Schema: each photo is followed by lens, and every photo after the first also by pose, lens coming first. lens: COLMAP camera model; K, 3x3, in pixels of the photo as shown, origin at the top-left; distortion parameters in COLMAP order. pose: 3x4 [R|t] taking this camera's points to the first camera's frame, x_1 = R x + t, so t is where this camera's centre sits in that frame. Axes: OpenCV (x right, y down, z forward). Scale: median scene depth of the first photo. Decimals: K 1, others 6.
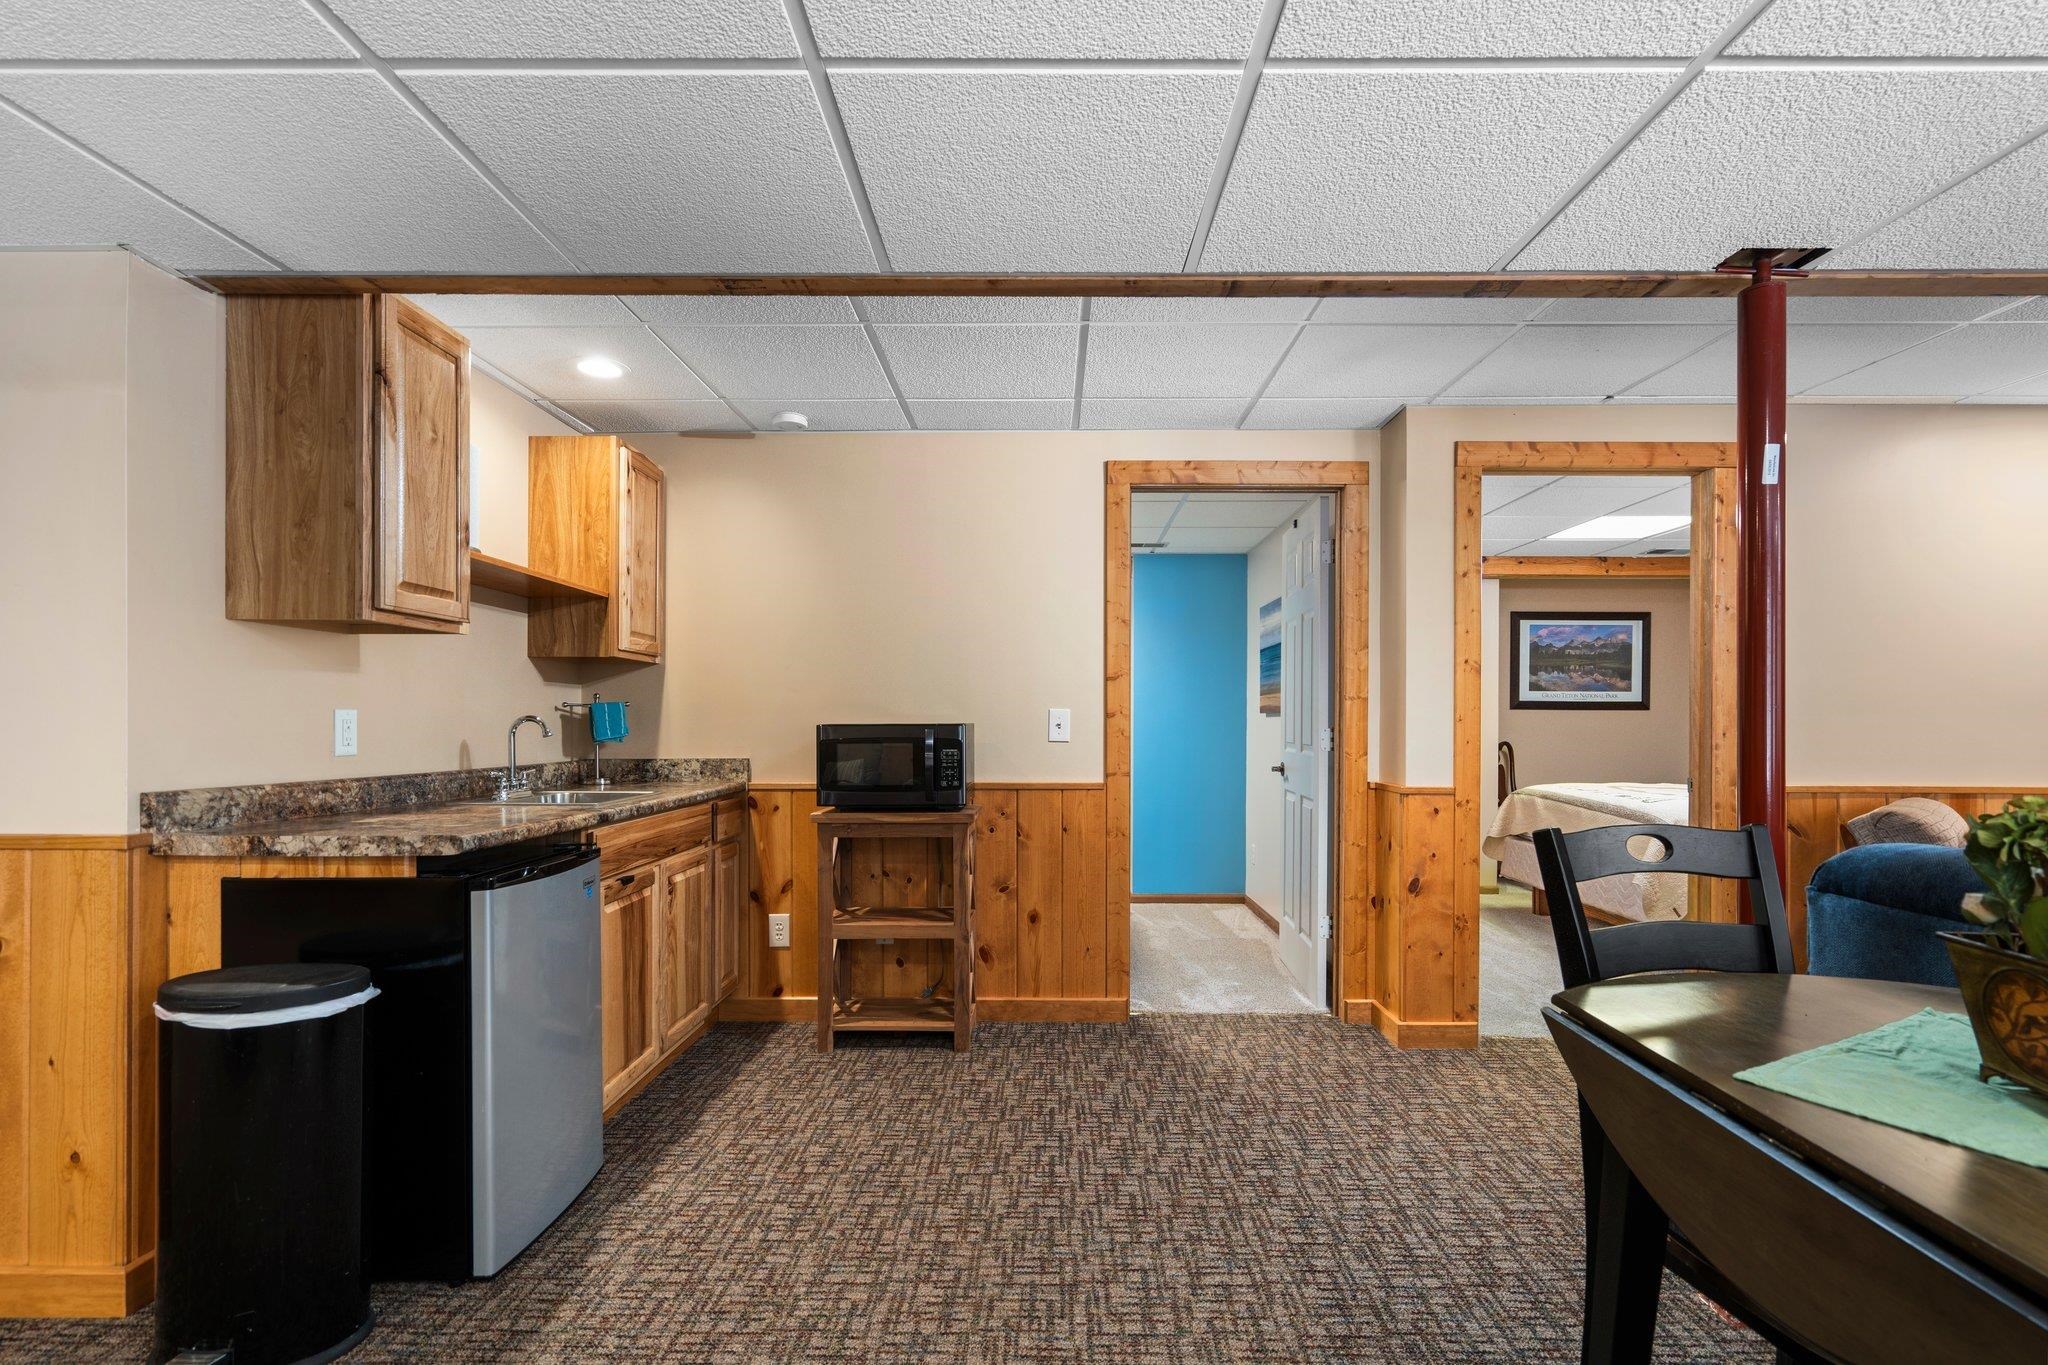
lens RADIAL K [[939.3, 0, 1030.2], [0, 939.3, 722.2], [0, 0, 1]] dist [0.001179, 0.000533]
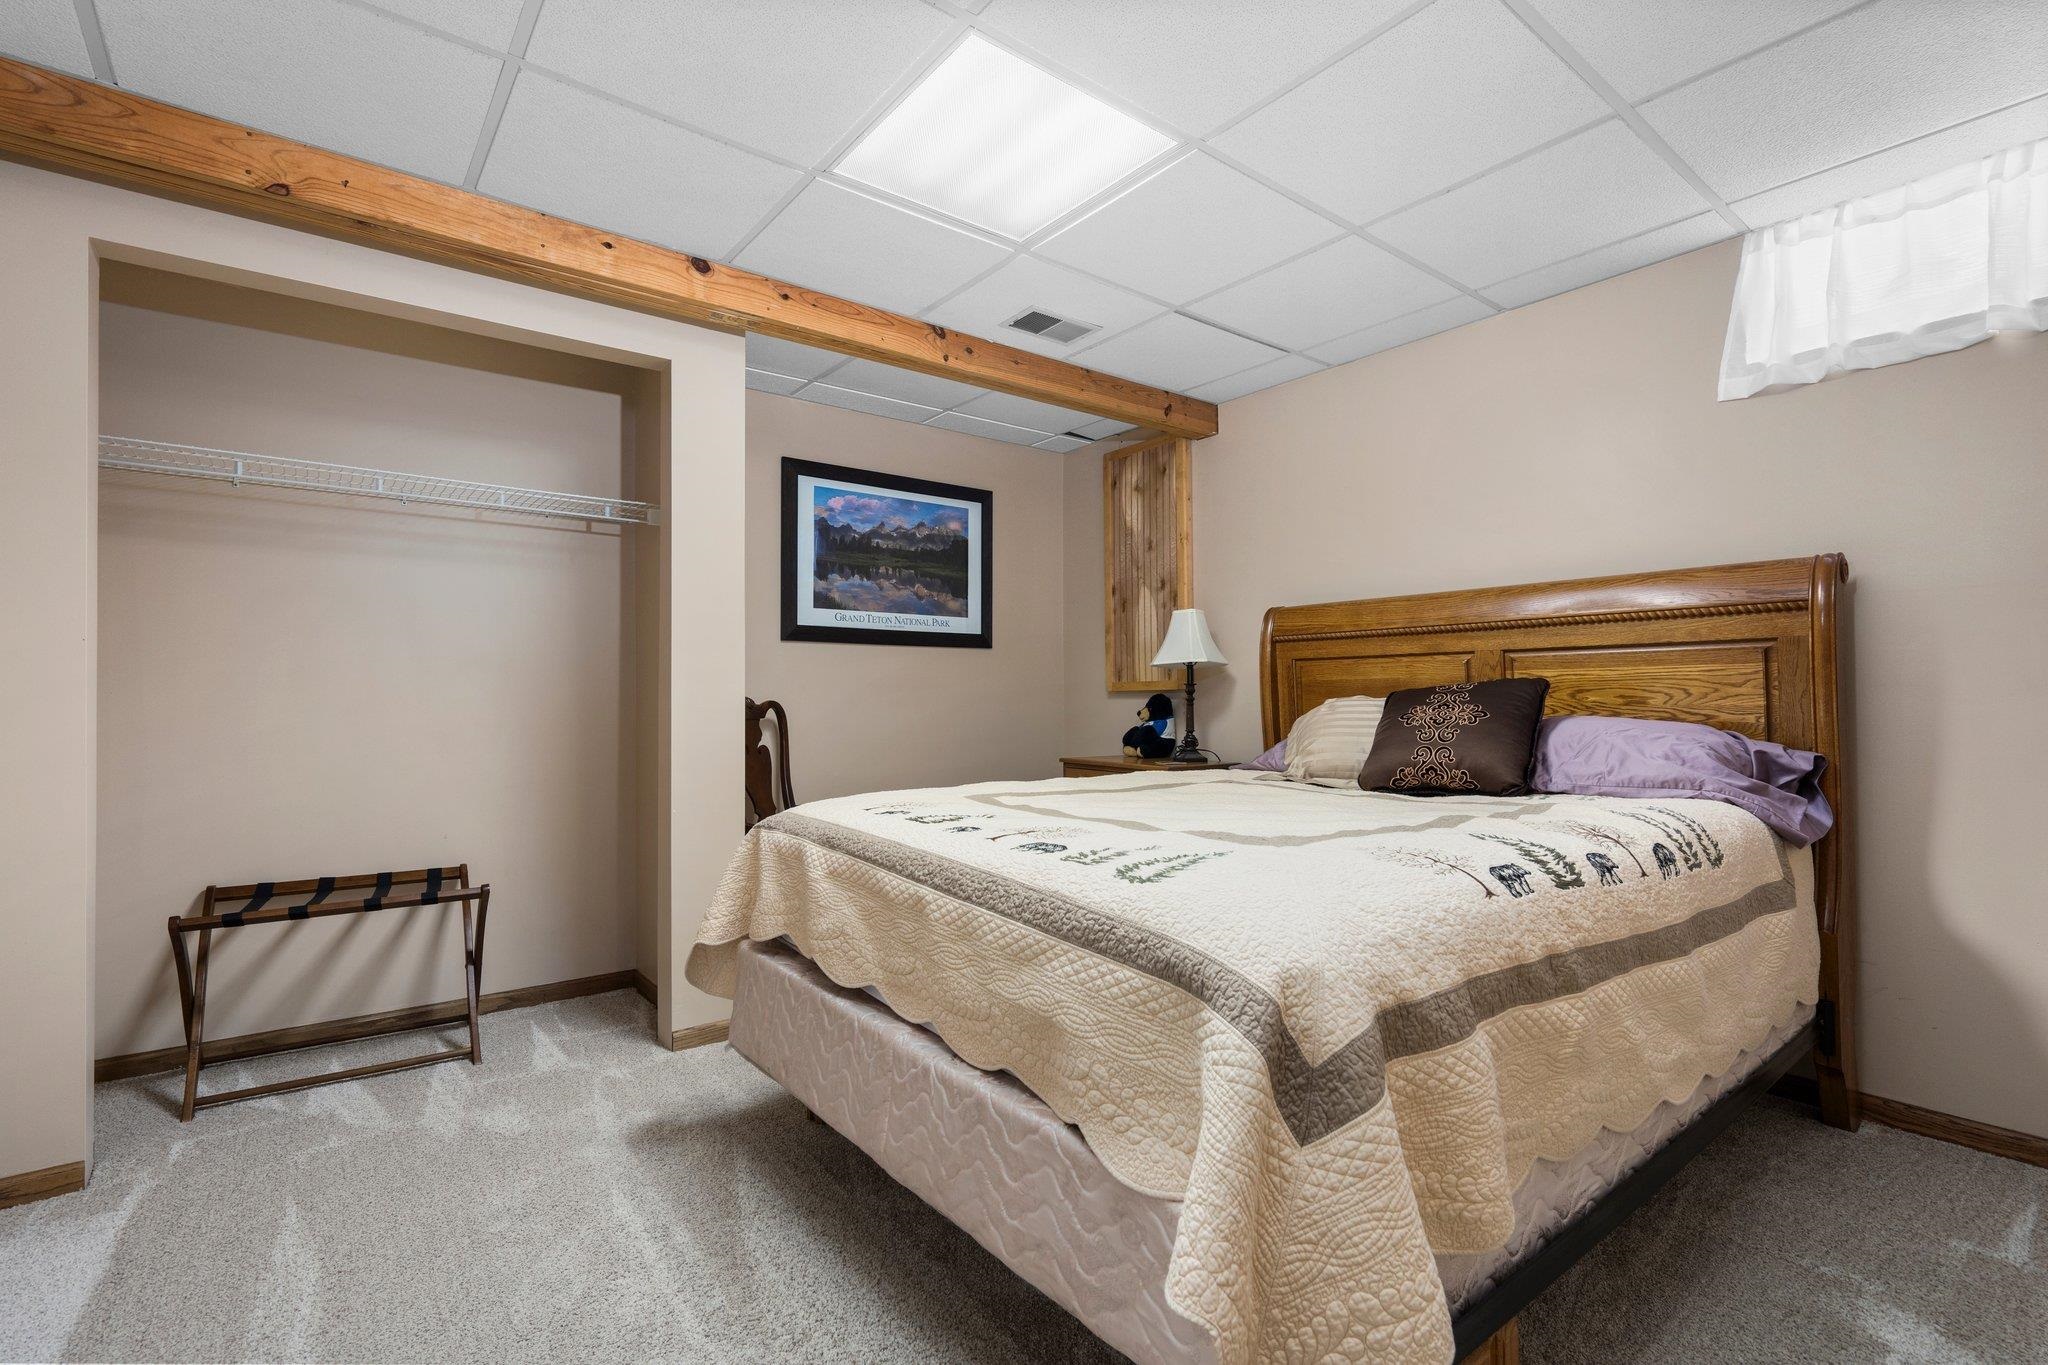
lens RADIAL K [[939.0, 0, 1020.3], [0, 939.0, 699.9], [0, 0, 1]] dist [0.000480, 0.000633]
pose [[0.777151, -0.005408, 0.629291, 0.293678], [0.003351, 0.999984, 0.004455, 0.018750], [-0.629306, -0.001353, 0.777157, 0.523983]]
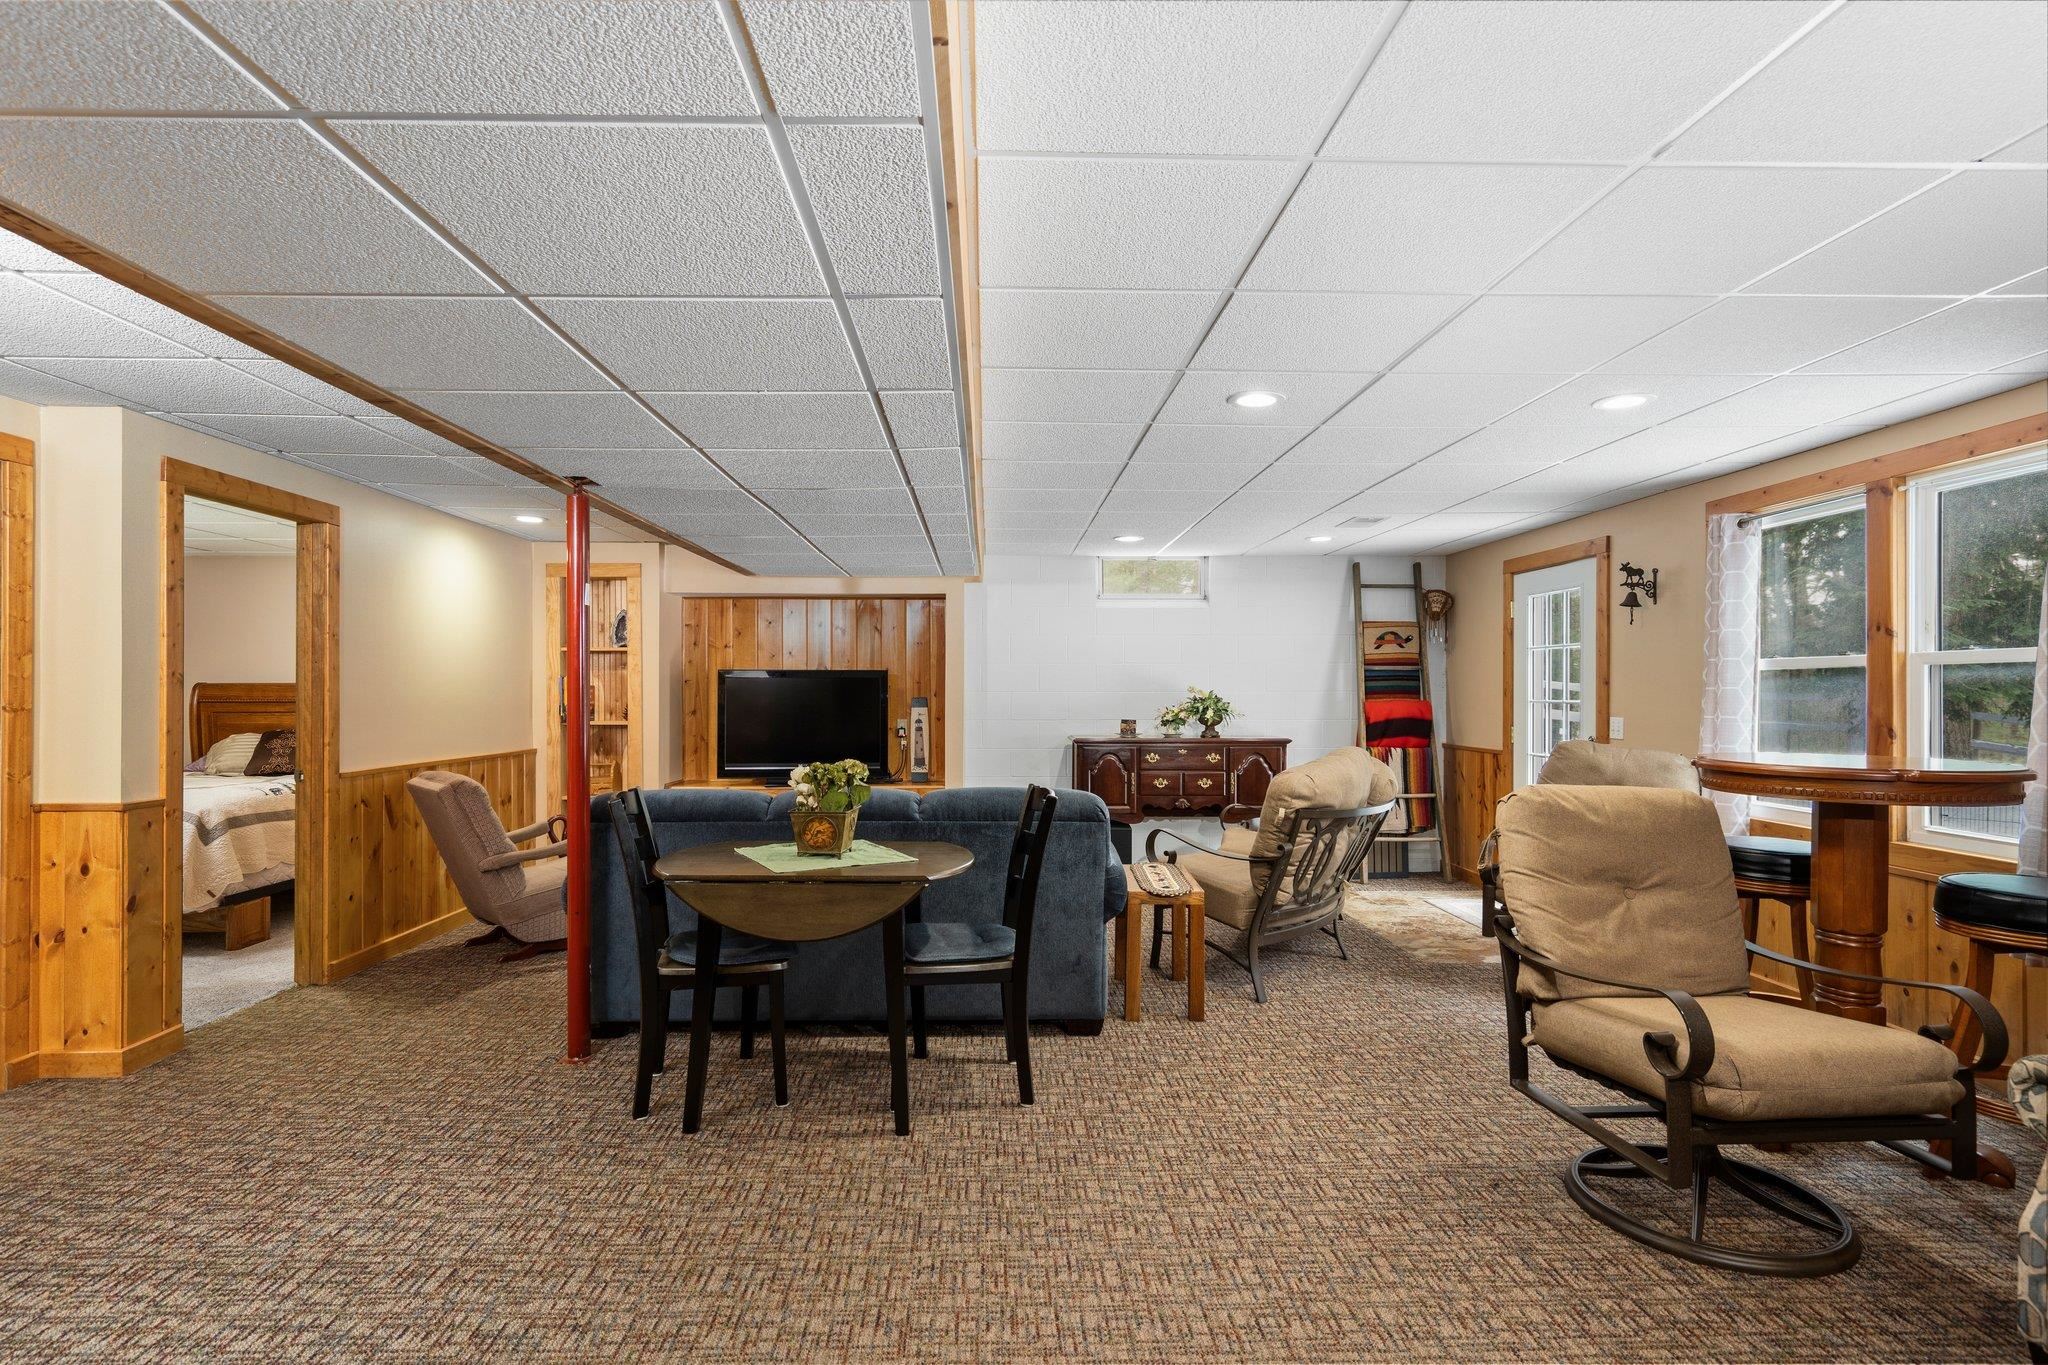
lens RADIAL K [[1026.4, 0, 1024.0], [0, 1026.4, 682.5], [0, 0, 1]] dist [-0.001697, -0.000195]
pose [[-0.045998, 0.004797, 0.998930, -0.334151], [0.001411, 0.999988, -0.004737, -0.023477], [-0.998941, 0.001191, -0.046004, 0.061529]]
